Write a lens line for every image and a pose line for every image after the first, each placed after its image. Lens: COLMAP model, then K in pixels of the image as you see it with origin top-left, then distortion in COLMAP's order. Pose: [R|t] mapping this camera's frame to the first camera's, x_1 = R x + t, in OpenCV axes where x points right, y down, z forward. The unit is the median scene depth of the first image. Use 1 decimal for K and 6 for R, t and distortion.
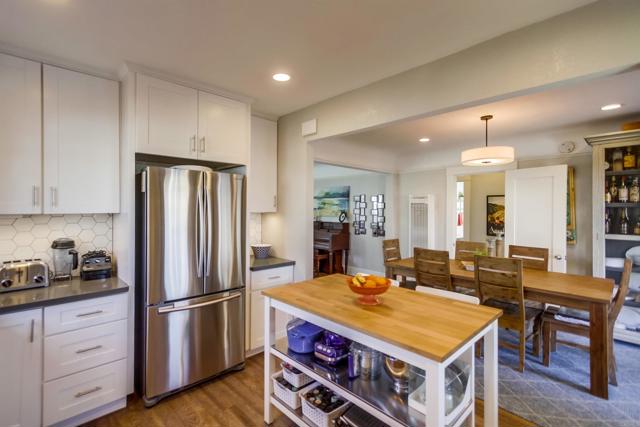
lens RADIAL K [[297.5, 0, 319.9], [0, 297.5, 211.3], [0, 0, 1]] dist [0.013565, -0.001851]
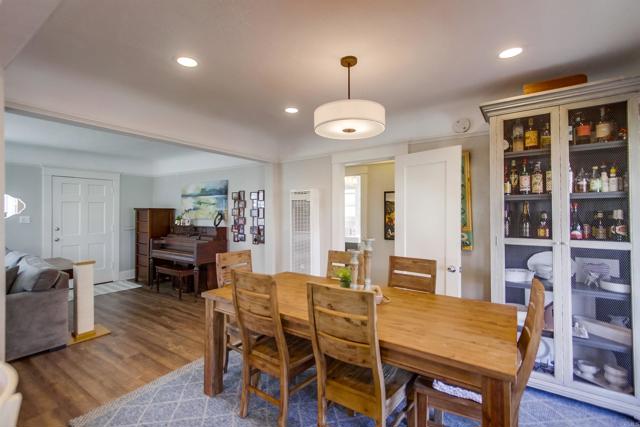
lens RADIAL K [[297.5, 0, 320.7], [0, 297.5, 214.0], [0, 0, 1]] dist [0.013565, -0.001851]
pose [[0.977974, -0.007527, 0.208592, 0.343171], [0.008012, 0.999967, -0.001483, 0.014856], [-0.208574, 0.003121, 0.978002, 0.363850]]
